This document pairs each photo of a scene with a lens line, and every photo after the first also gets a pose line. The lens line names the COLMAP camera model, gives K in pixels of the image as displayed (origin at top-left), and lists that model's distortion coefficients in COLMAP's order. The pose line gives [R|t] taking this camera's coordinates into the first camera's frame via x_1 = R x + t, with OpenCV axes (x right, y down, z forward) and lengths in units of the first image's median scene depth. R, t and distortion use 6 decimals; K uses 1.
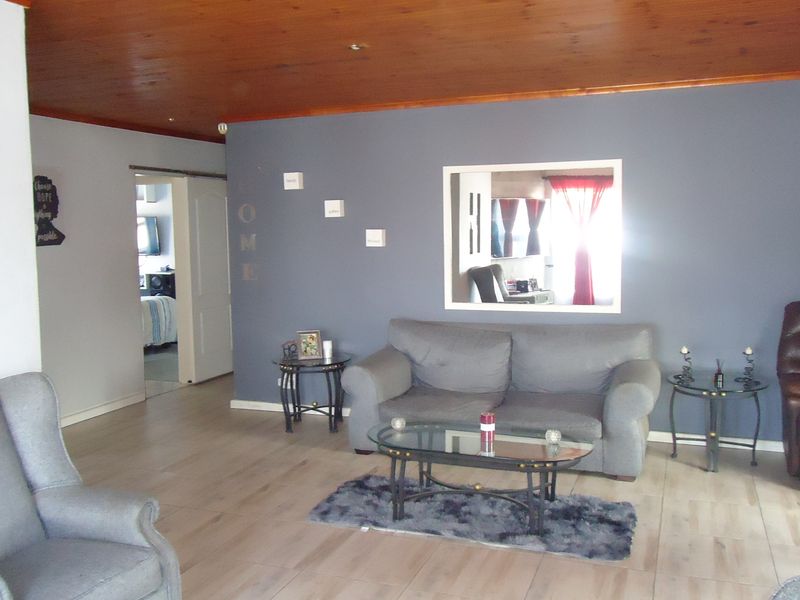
lens RADIAL K [[750.4, 0, 400.0], [0, 750.4, 300.0], [0, 0, 1]] dist [-0.010719, 0.002108]
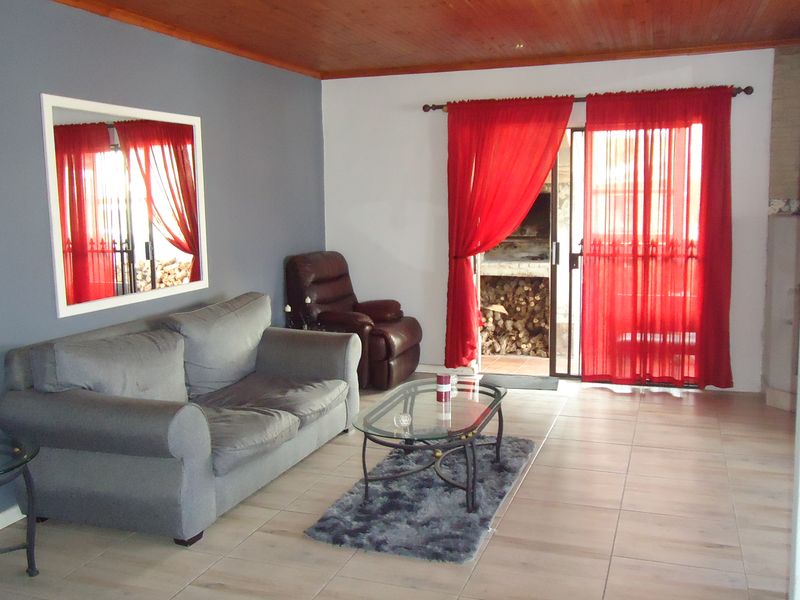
lens RADIAL K [[785.3, 0, 391.2], [0, 785.3, 299.4], [0, 0, 1]] dist [-0.024730, 0.033739]
pose [[-0.003831, -0.115177, 0.993338, -0.670365], [0.115808, 0.986610, 0.114843, -0.053016], [-0.993264, 0.115476, 0.009559, 0.787478]]
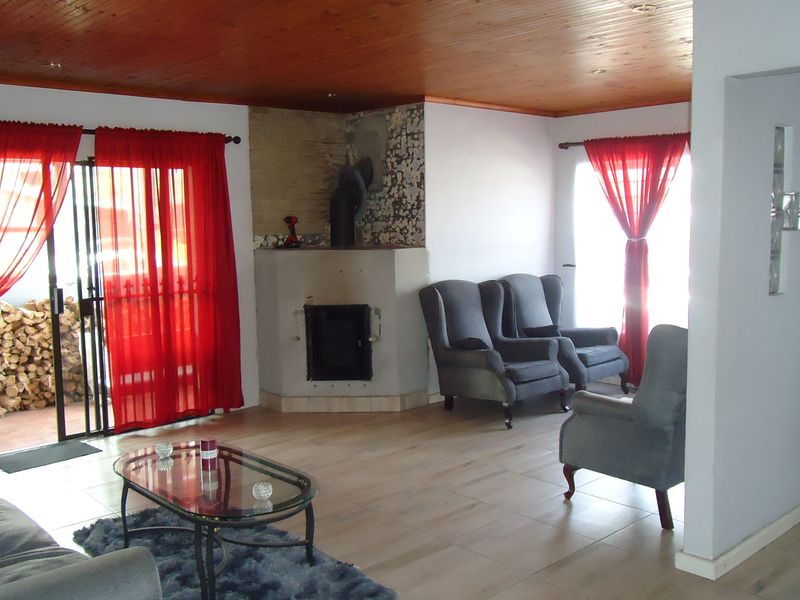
lens RADIAL K [[785.3, 0, 391.2], [0, 785.3, 299.4], [0, 0, 1]] dist [-0.024730, 0.033739]
pose [[-0.888721, -0.017249, 0.458125, -0.369386], [0.076664, 0.979629, 0.185604, -0.116160], [-0.451994, 0.200072, -0.869294, 1.236463]]
